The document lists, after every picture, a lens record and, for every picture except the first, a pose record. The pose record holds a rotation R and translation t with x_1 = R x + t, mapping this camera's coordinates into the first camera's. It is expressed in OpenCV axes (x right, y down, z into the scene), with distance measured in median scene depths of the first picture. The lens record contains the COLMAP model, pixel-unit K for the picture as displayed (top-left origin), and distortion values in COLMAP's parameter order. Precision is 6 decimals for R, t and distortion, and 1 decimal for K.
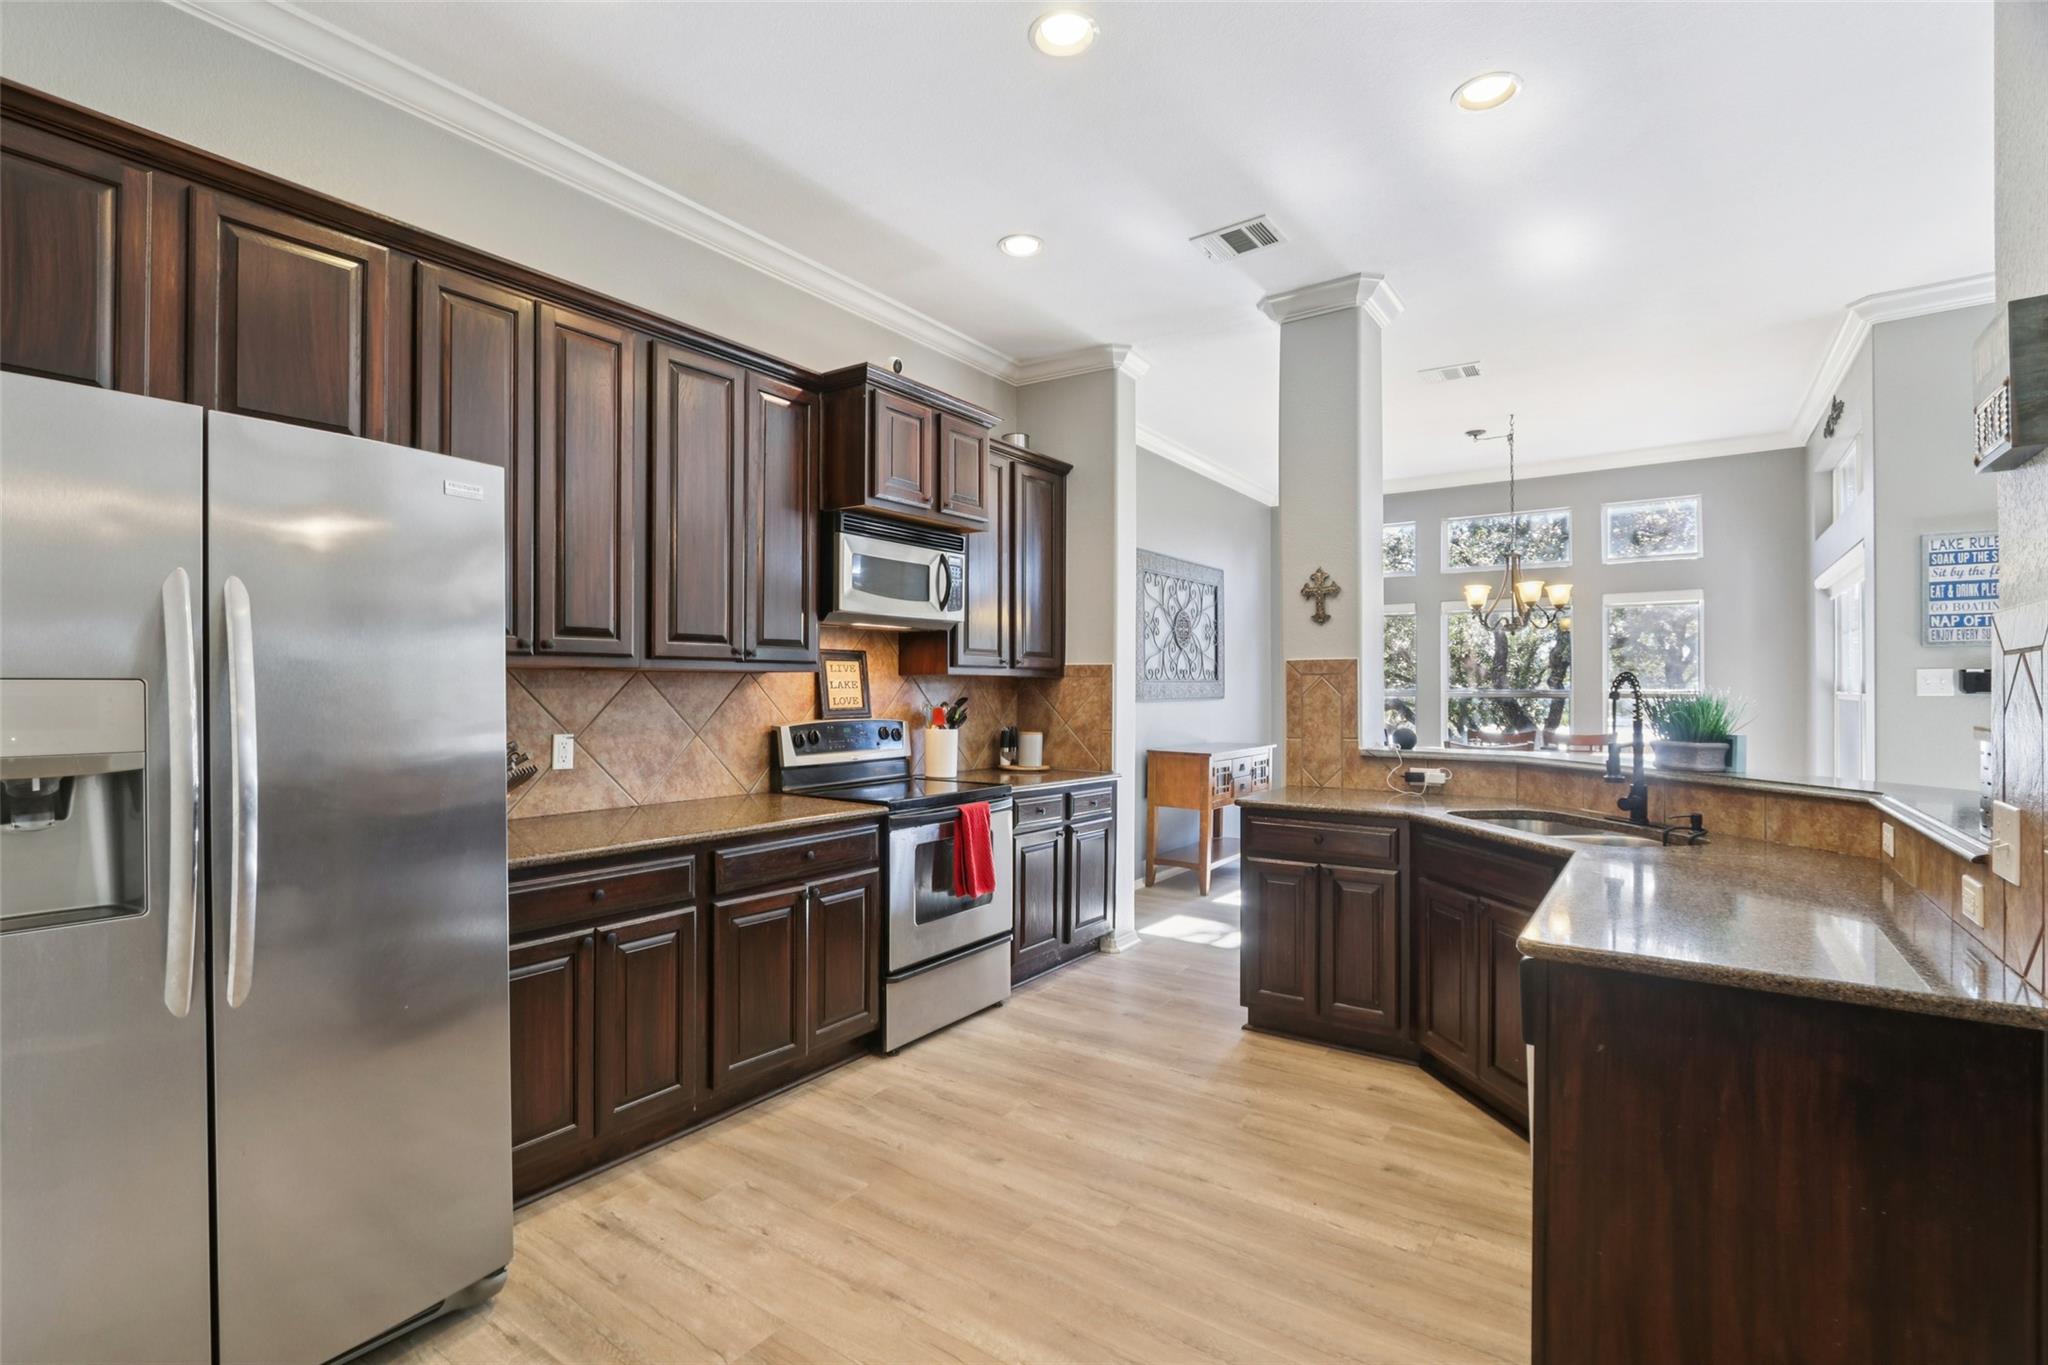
lens RADIAL K [[951.8, 0, 979.1], [0, 951.8, 687.8], [0, 0, 1]] dist [-0.019546, 0.001099]
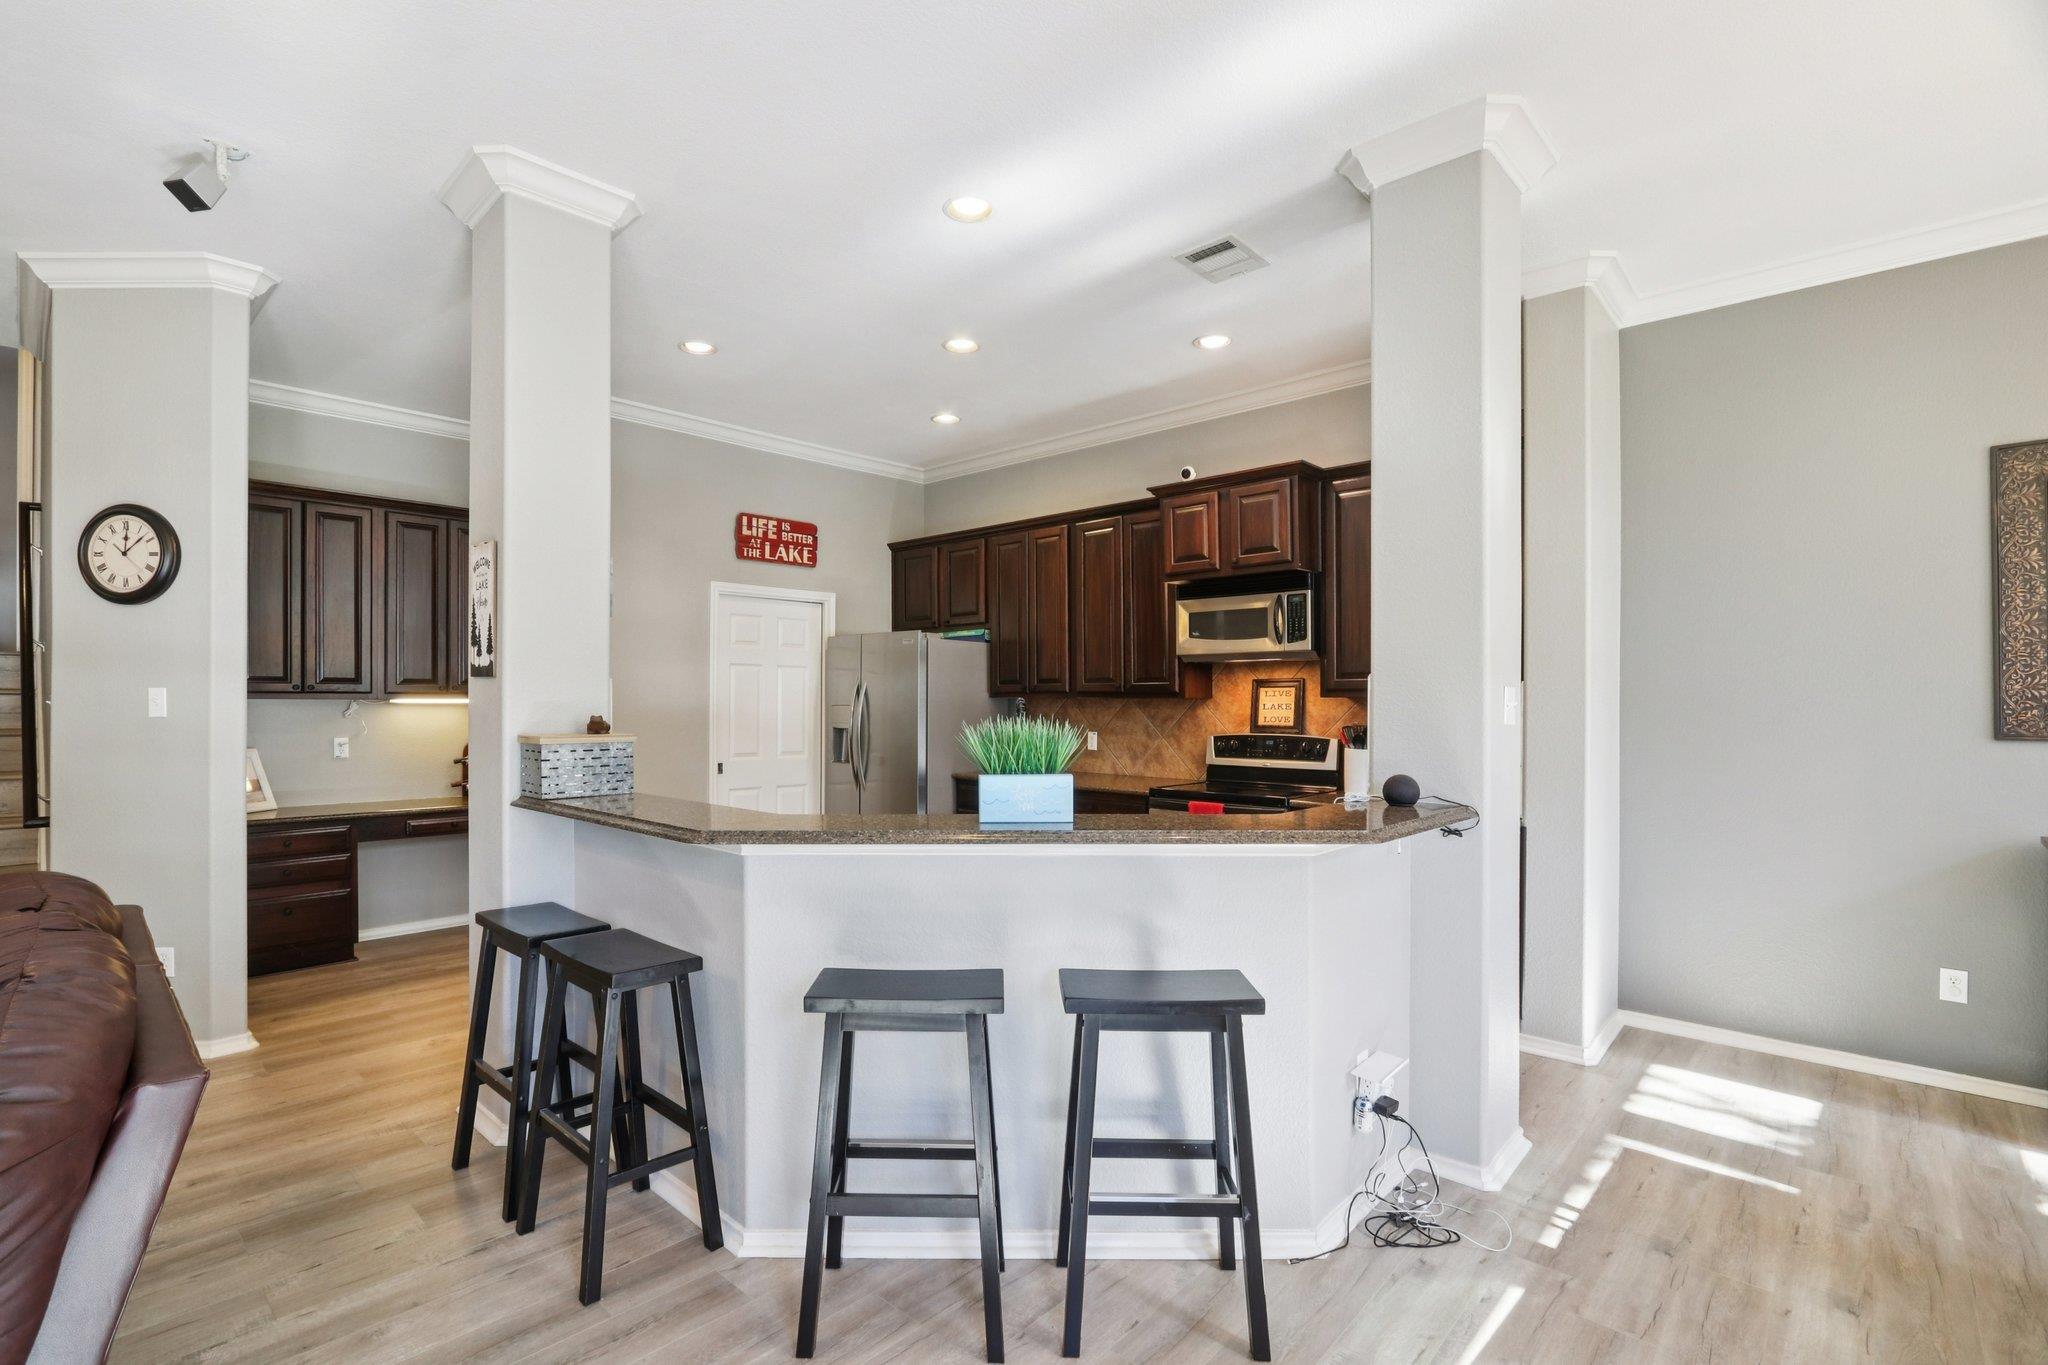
lens RADIAL K [[951.8, 0, 1010.9], [0, 951.8, 692.0], [0, 0, 1]] dist [-0.019546, 0.001099]
pose [[-0.105952, -0.009241, -0.994328, 1.219872], [-0.001670, 0.999957, -0.009115, -0.011145], [0.994370, 0.000695, -0.105963, 0.841922]]
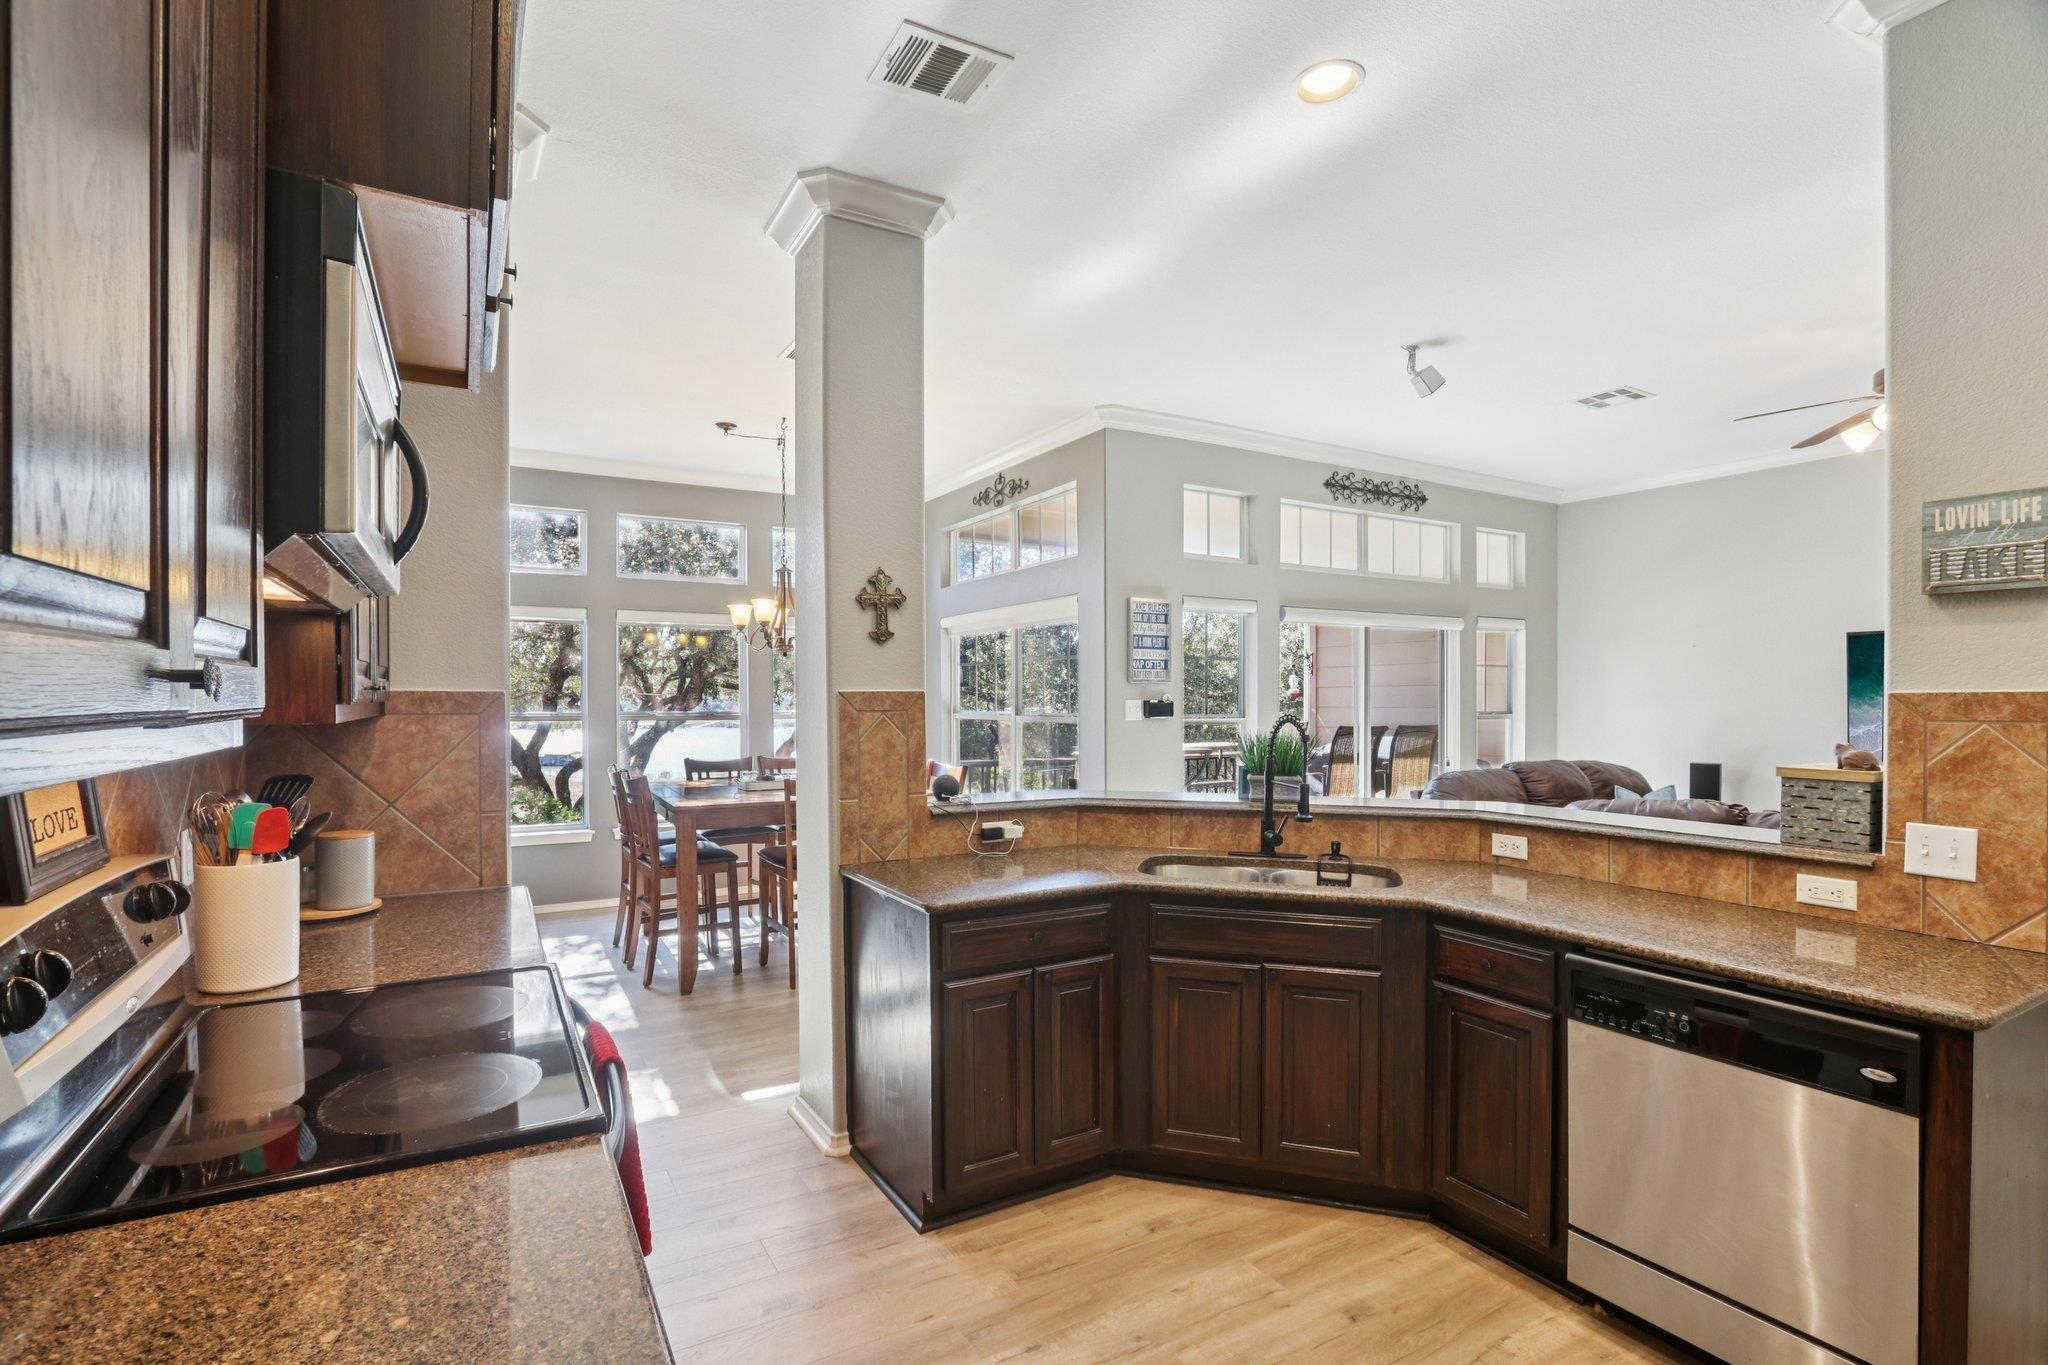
lens RADIAL K [[951.8, 0, 1012.2], [0, 951.8, 711.6], [0, 0, 1]] dist [-0.019546, 0.001099]
pose [[0.403995, -0.015599, 0.914628, -0.304644], [-0.001344, 0.999843, 0.017646, -0.028798], [-0.914760, -0.008358, 0.403911, 0.646153]]
